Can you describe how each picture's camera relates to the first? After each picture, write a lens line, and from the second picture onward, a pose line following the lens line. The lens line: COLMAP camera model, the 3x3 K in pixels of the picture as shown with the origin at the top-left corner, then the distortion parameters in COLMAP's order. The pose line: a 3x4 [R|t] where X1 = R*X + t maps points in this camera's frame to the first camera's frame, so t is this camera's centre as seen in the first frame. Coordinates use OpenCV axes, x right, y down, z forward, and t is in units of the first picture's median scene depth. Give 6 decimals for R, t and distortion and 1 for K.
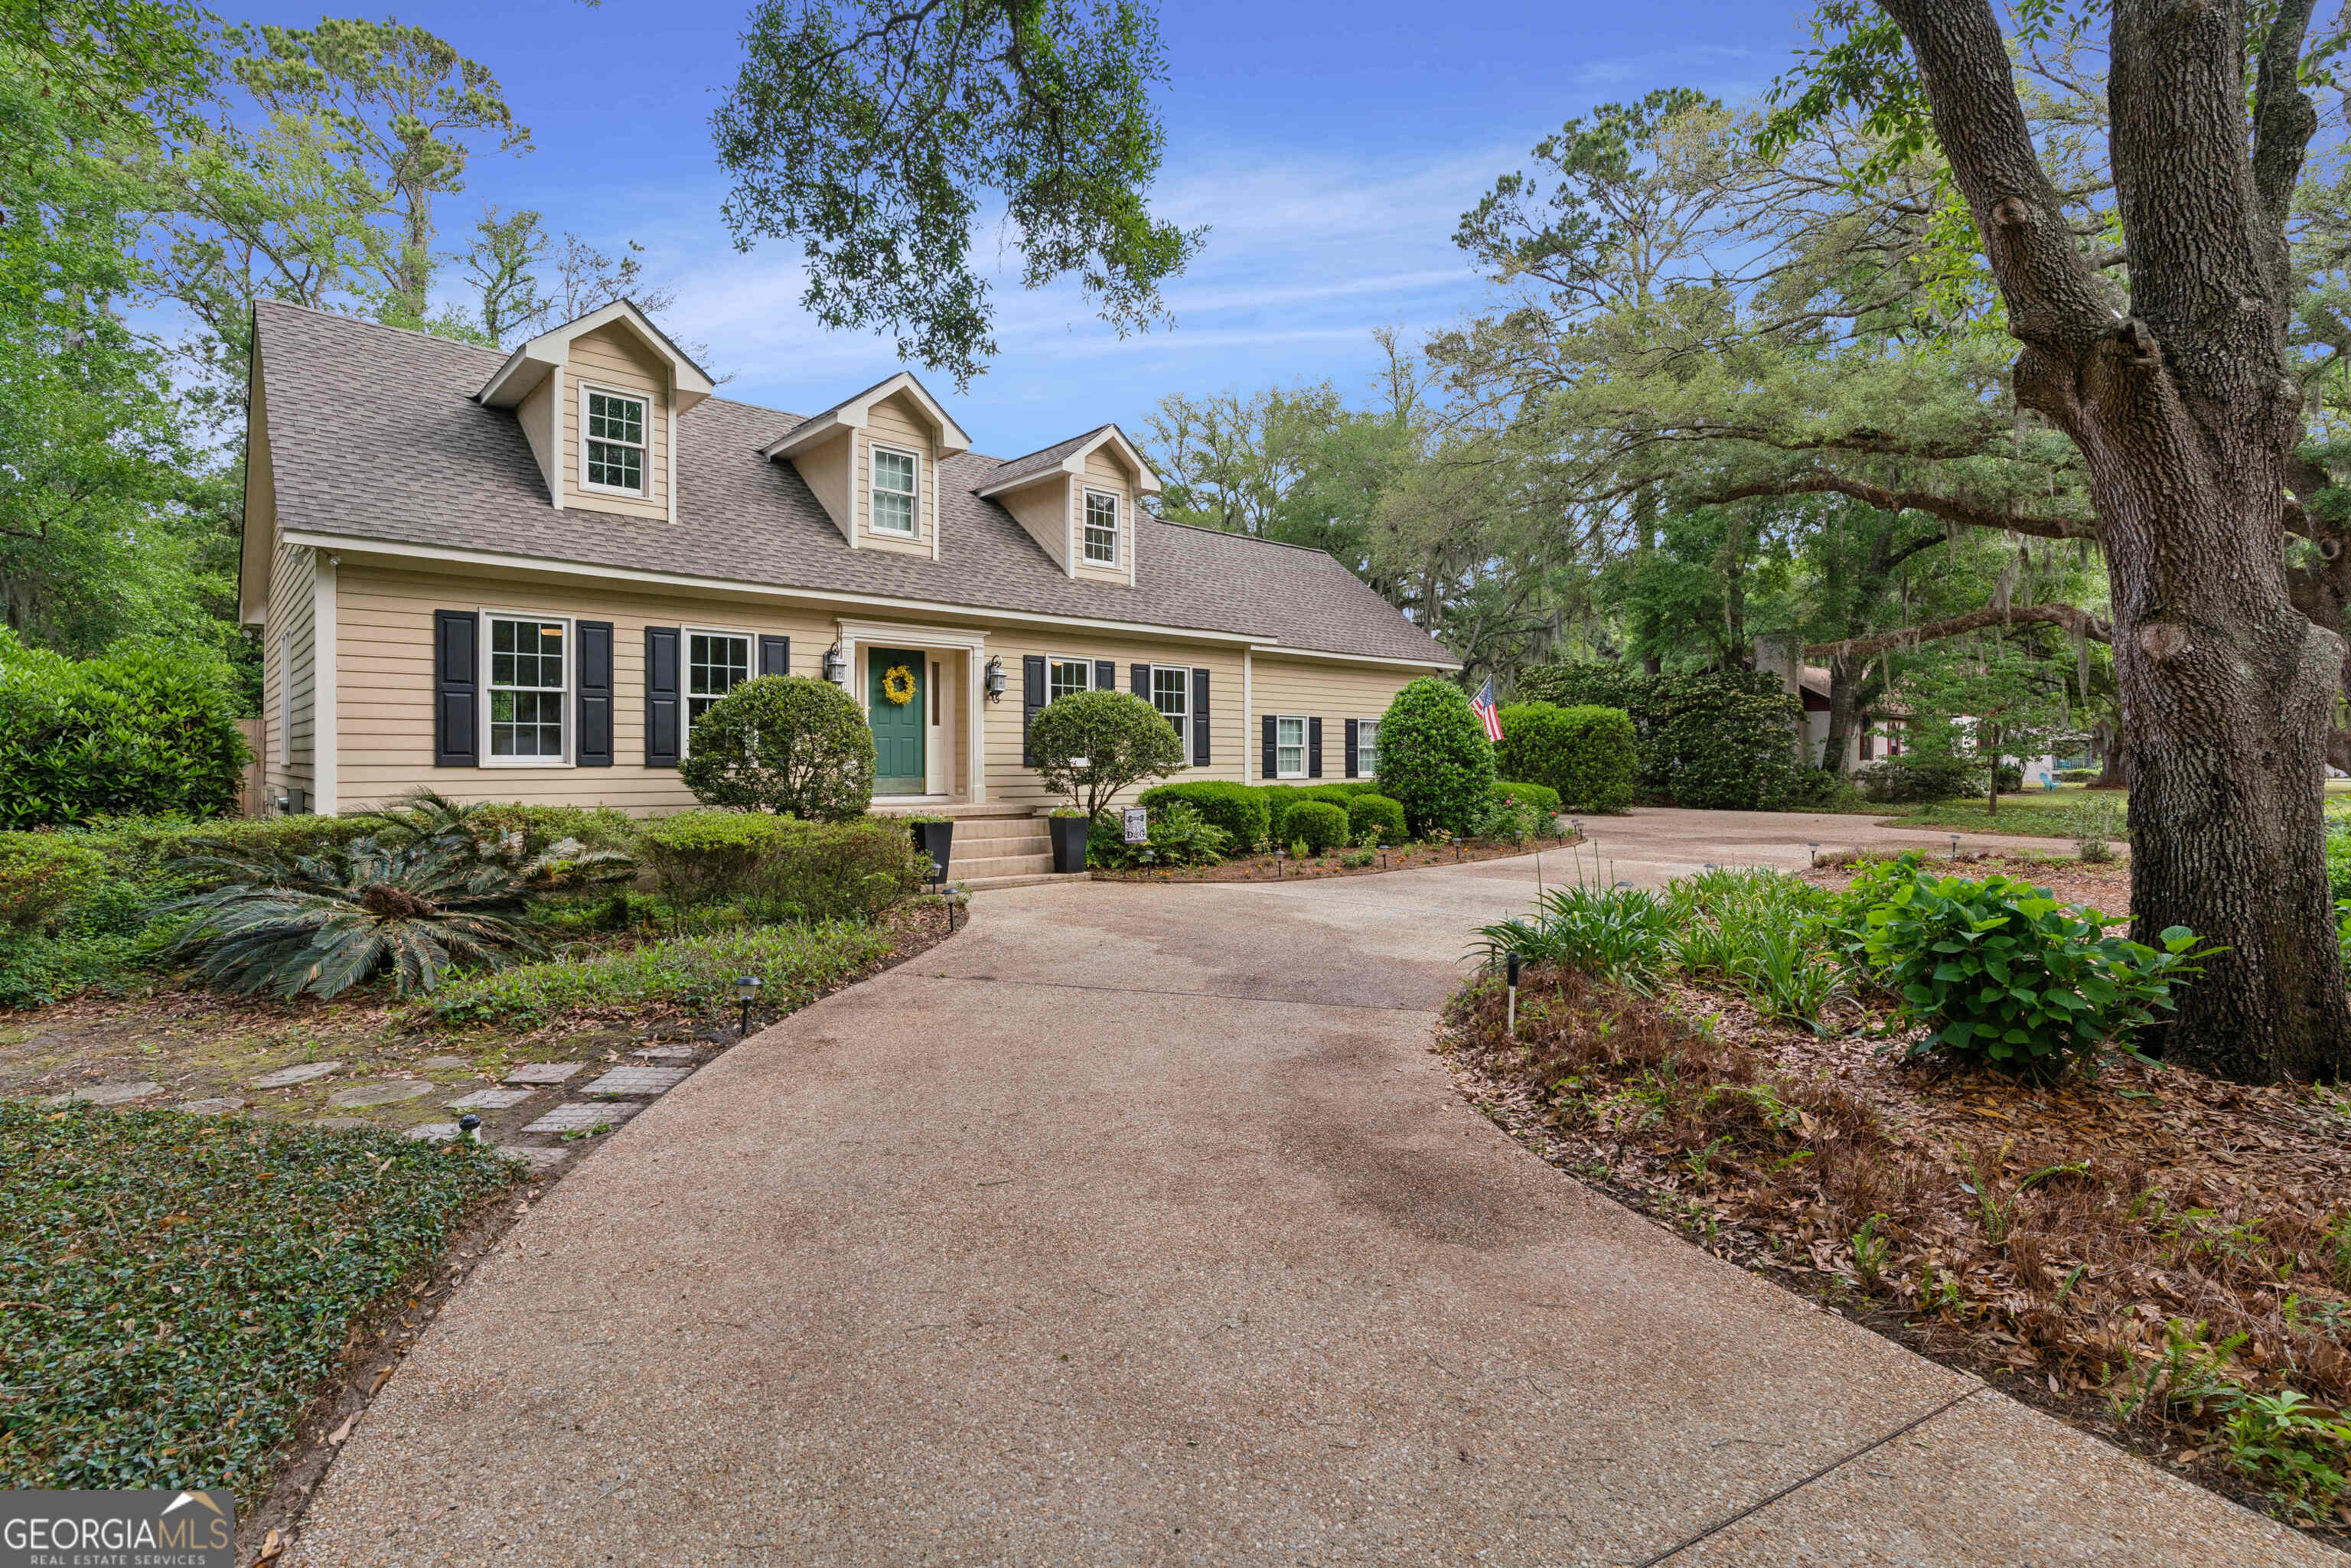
lens RADIAL K [[1122.9, 0, 1175.5], [0, 1122.9, 784.0], [0, 0, 1]] dist [0.000599, 0.000152]
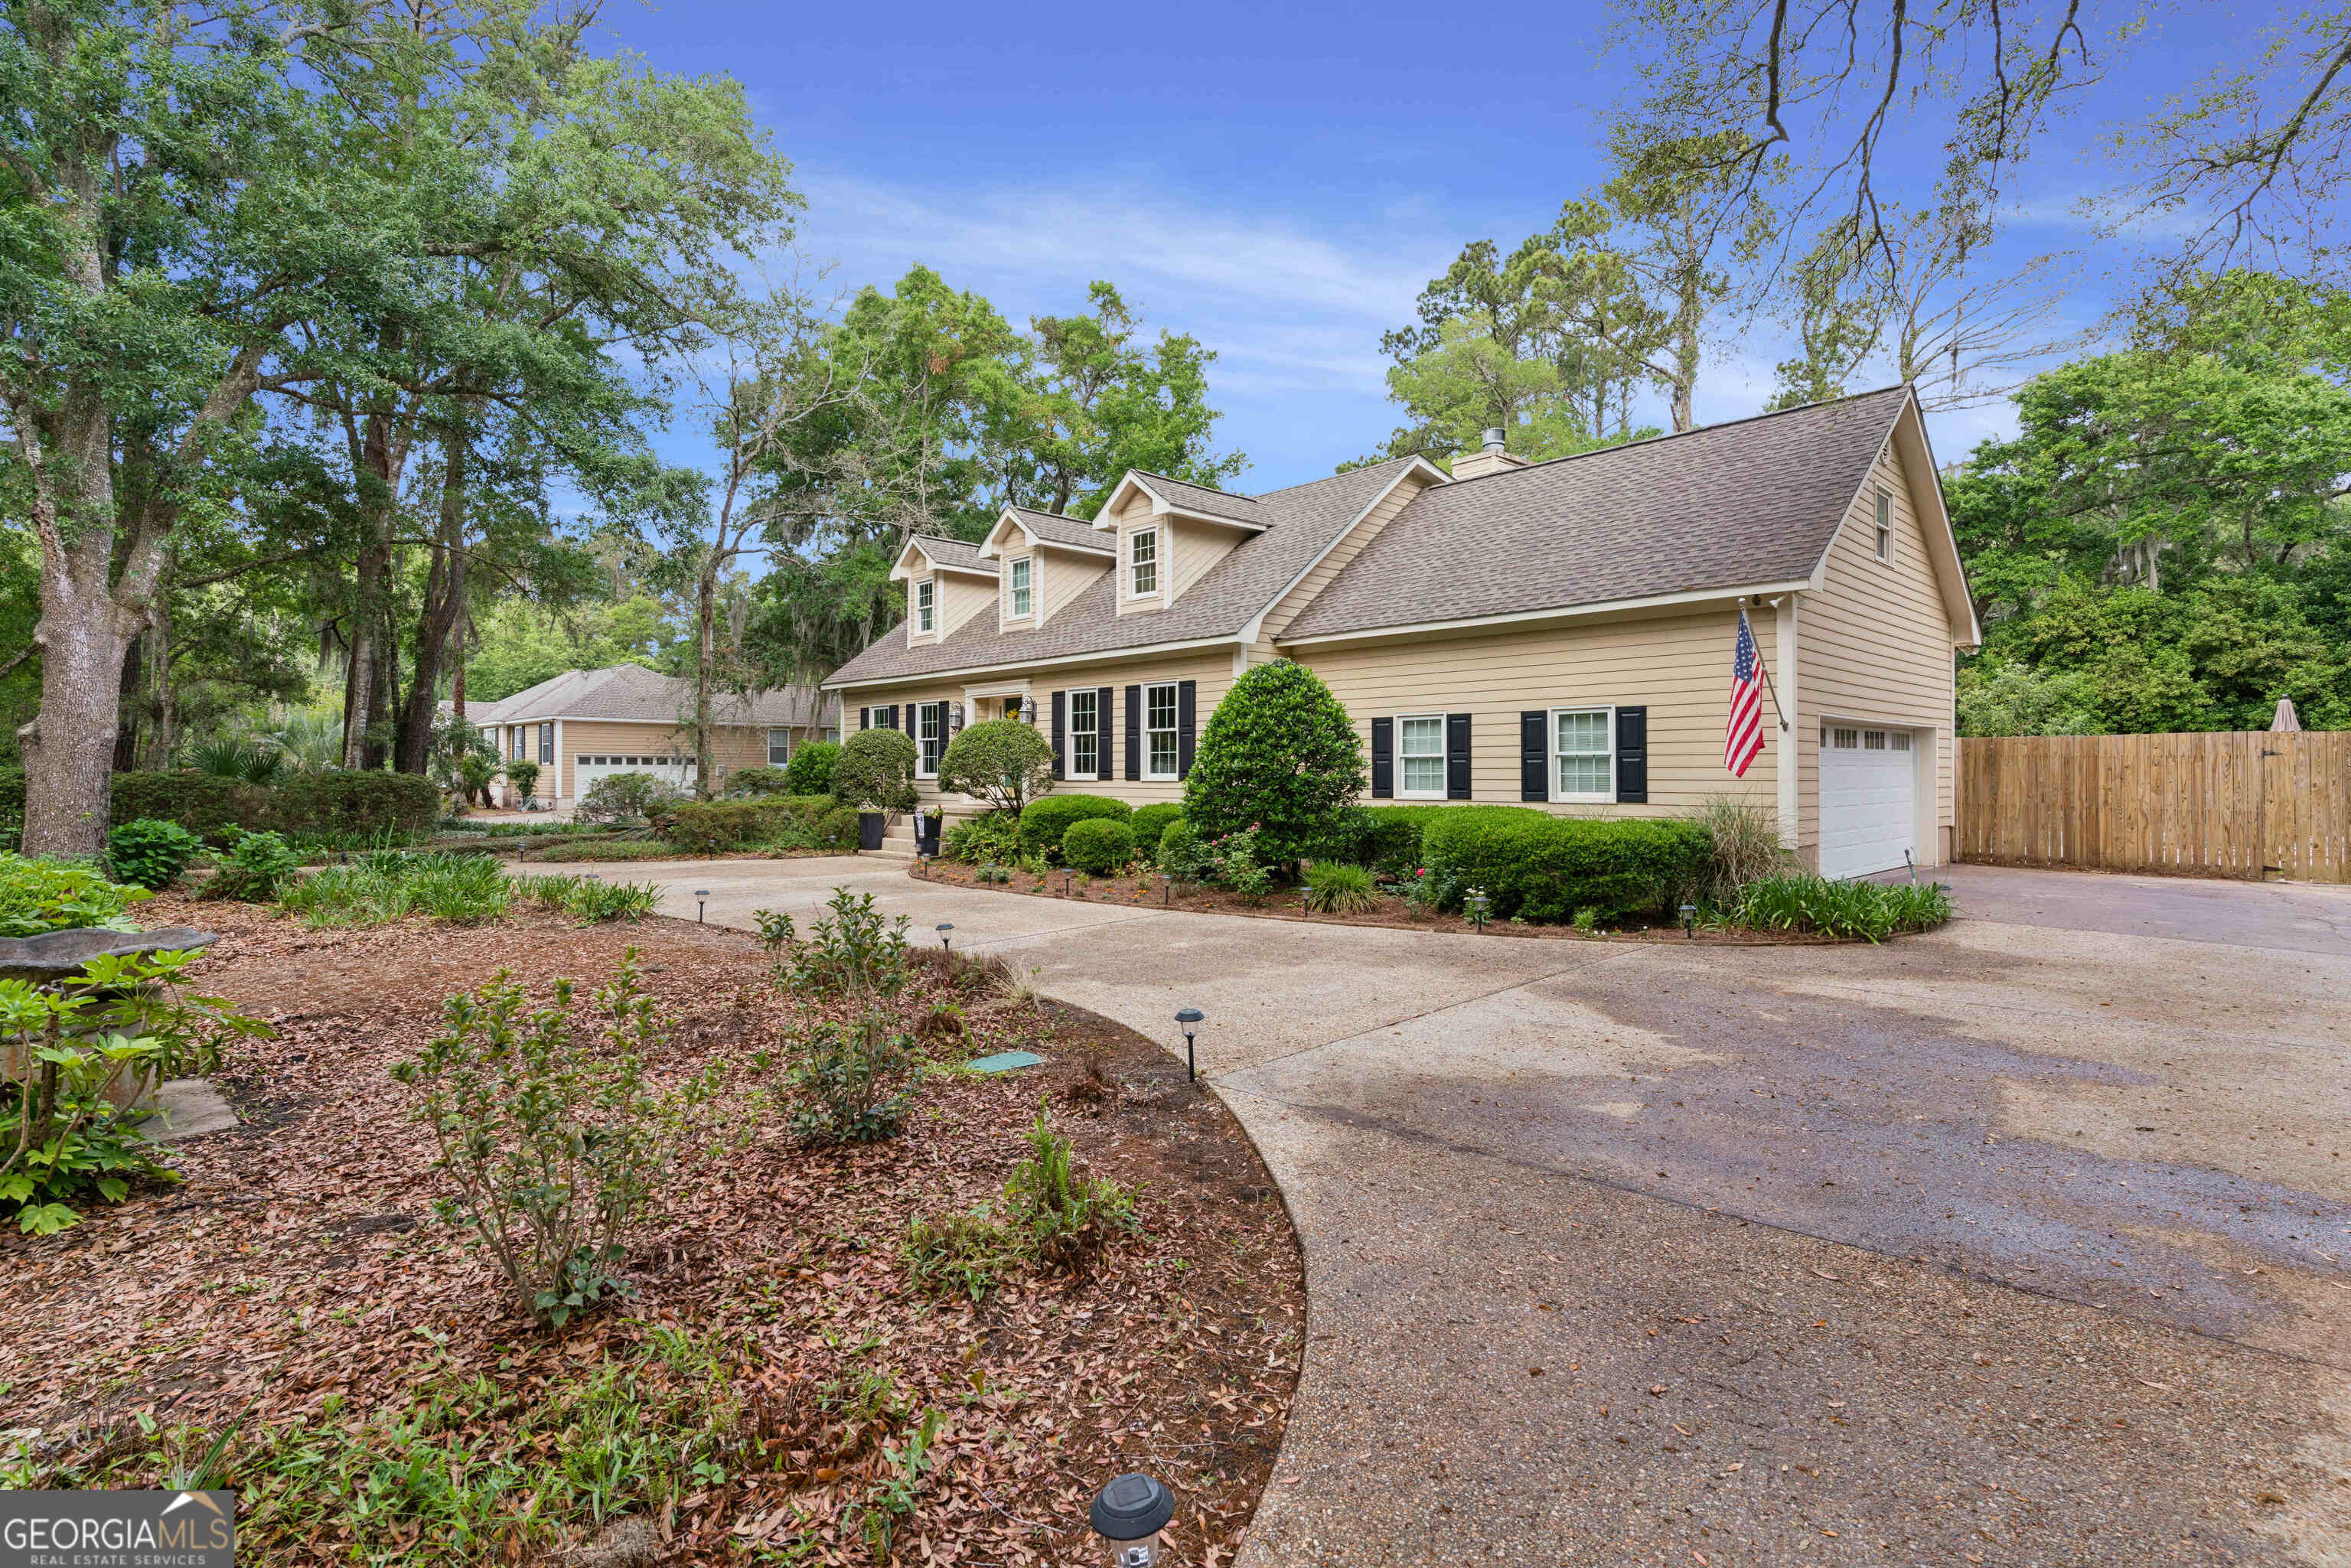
lens RADIAL K [[1122.9, 0, 1175.5], [0, 1122.9, 784.0], [0, 0, 1]] dist [0.000599, 0.000152]
pose [[0.075018, 0.006933, -0.997158, 0.991811], [-0.015395, 0.999865, 0.005794, -0.019869], [0.997063, 0.014917, 0.075115, 0.931478]]
